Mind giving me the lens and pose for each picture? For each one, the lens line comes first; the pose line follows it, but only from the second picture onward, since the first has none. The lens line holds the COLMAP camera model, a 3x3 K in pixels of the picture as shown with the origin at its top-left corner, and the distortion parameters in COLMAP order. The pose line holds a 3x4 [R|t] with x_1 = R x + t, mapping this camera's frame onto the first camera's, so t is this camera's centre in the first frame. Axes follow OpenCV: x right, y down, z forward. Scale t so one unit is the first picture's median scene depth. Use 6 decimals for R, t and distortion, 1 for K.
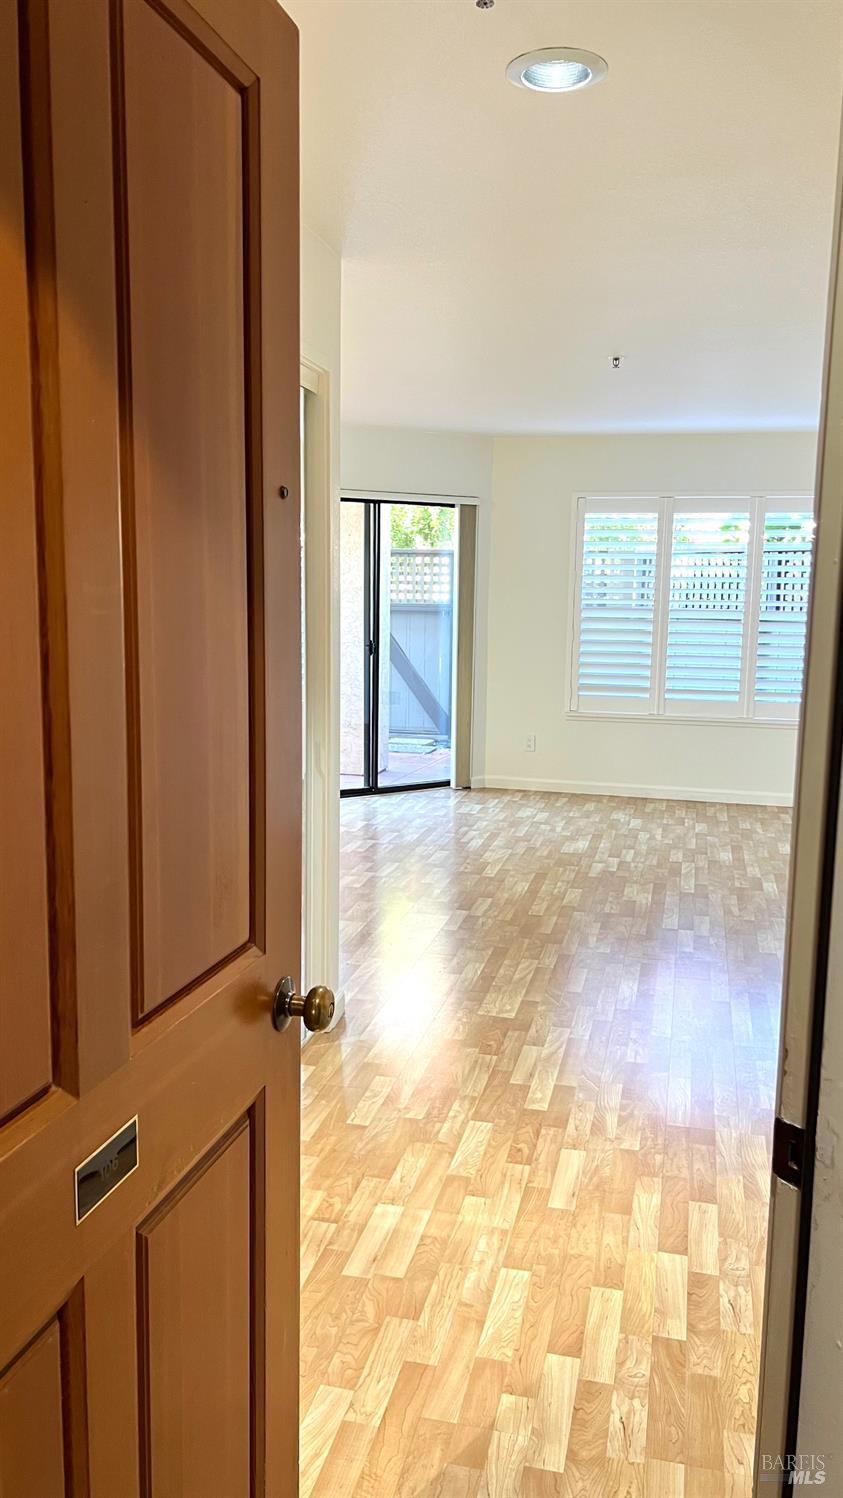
lens RADIAL K [[1121.1, 0, 428.6], [0, 1121.1, 789.5], [0, 0, 1]] dist [0.012177, -0.001175]
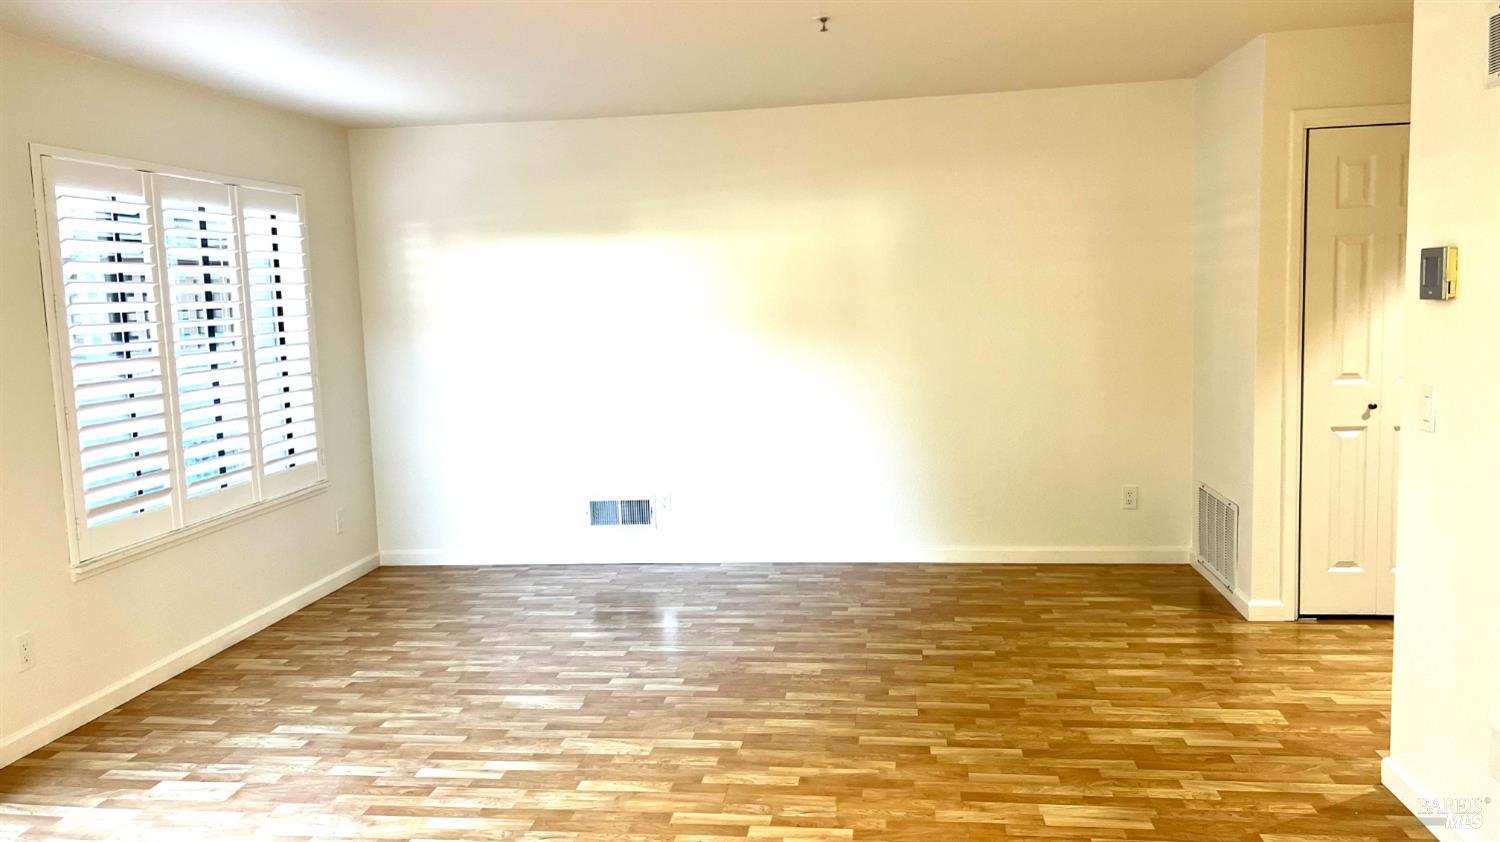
lens RADIAL K [[1122.6, 0, 750.0], [0, 1122.6, 421.0], [0, 0, 1]] dist [0.012177, -0.001175]
pose [[-0.090388, -0.135379, 0.986662, -0.577442], [0.215336, 0.964625, 0.152082, -0.206093], [-0.972348, 0.226210, -0.058038, 1.005287]]
